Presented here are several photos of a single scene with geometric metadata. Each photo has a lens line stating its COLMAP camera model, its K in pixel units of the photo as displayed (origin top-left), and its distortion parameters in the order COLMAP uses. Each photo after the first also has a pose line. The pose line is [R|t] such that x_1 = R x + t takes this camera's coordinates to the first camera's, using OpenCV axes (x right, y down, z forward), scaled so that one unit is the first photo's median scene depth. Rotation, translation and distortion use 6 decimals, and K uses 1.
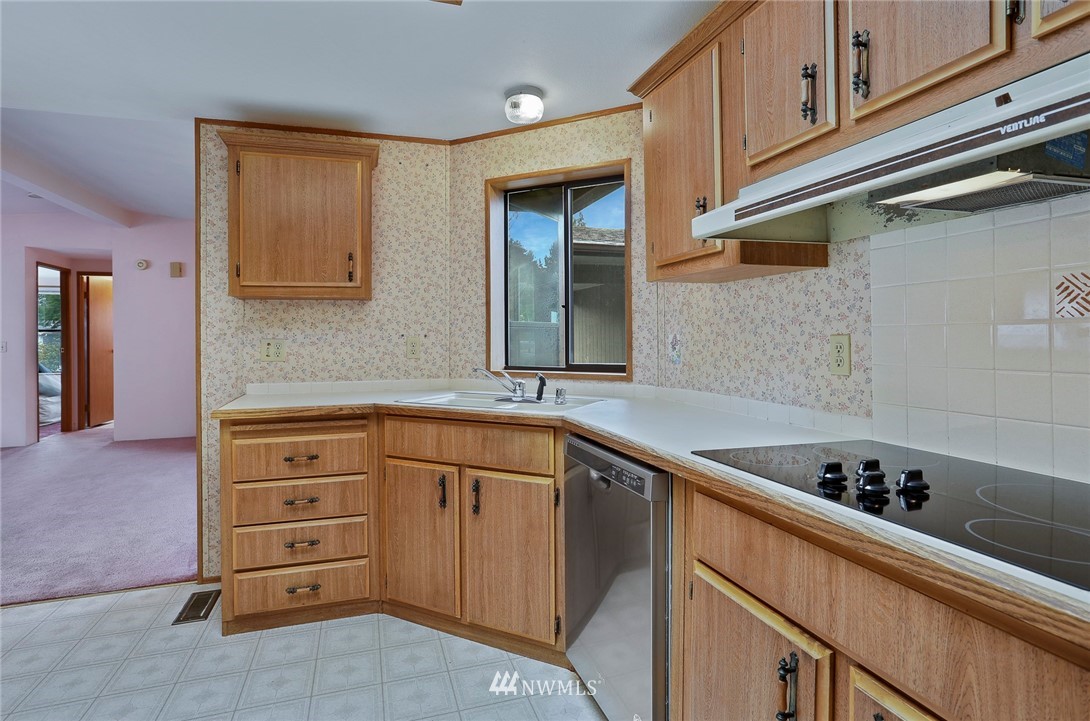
lens RADIAL K [[573.3, 0, 545.2], [0, 573.3, 340.7], [0, 0, 1]] dist [-0.002870, 0.001516]
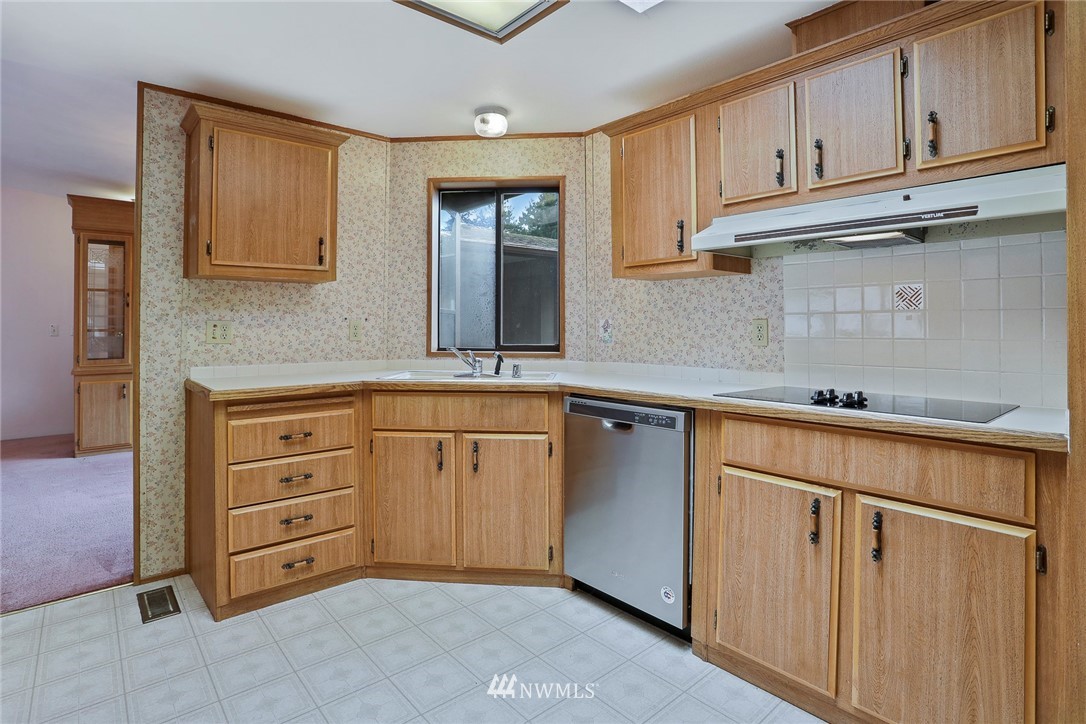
lens RADIAL K [[570.3, 0, 539.7], [0, 570.3, 323.4], [0, 0, 1]] dist [-0.010765, 0.001091]
pose [[0.920878, 0.009005, 0.389748, -0.416701], [-0.003180, 0.999873, -0.015588, 0.018018], [-0.389839, 0.013115, 0.920790, -0.108642]]
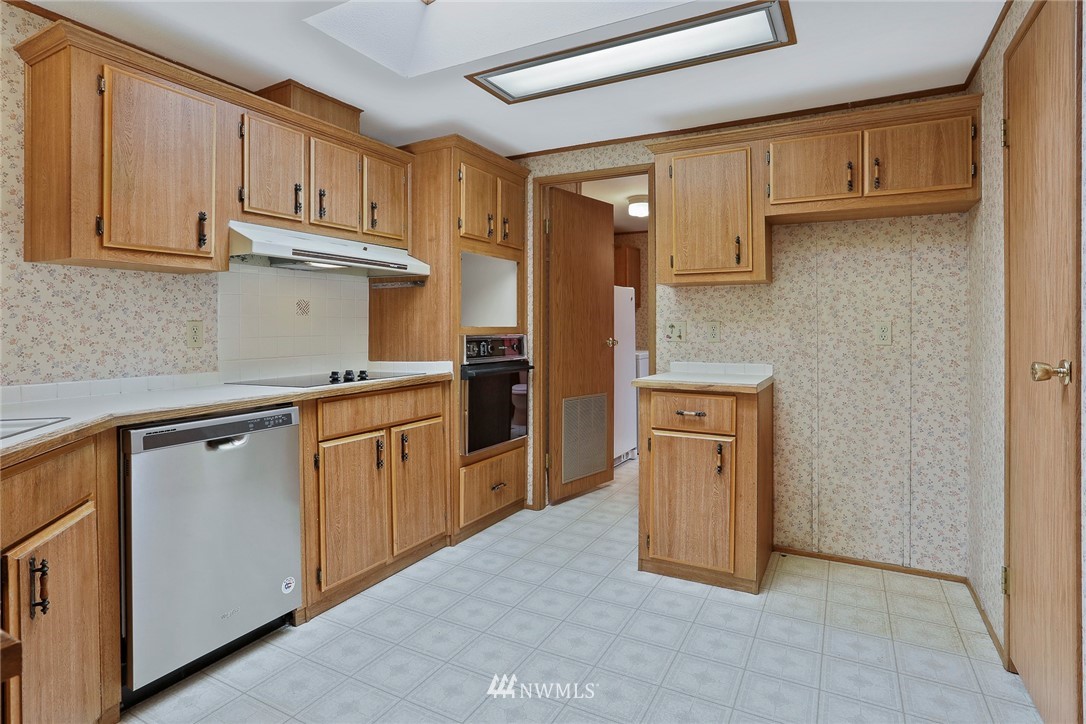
lens RADIAL K [[570.3, 0, 539.7], [0, 570.3, 323.4], [0, 0, 1]] dist [-0.010765, 0.001091]
pose [[-0.687996, 0.015682, 0.725545, -0.828645], [0.017532, 0.999834, -0.004987, 0.013784], [-0.725502, 0.009289, -0.688157, 0.941296]]
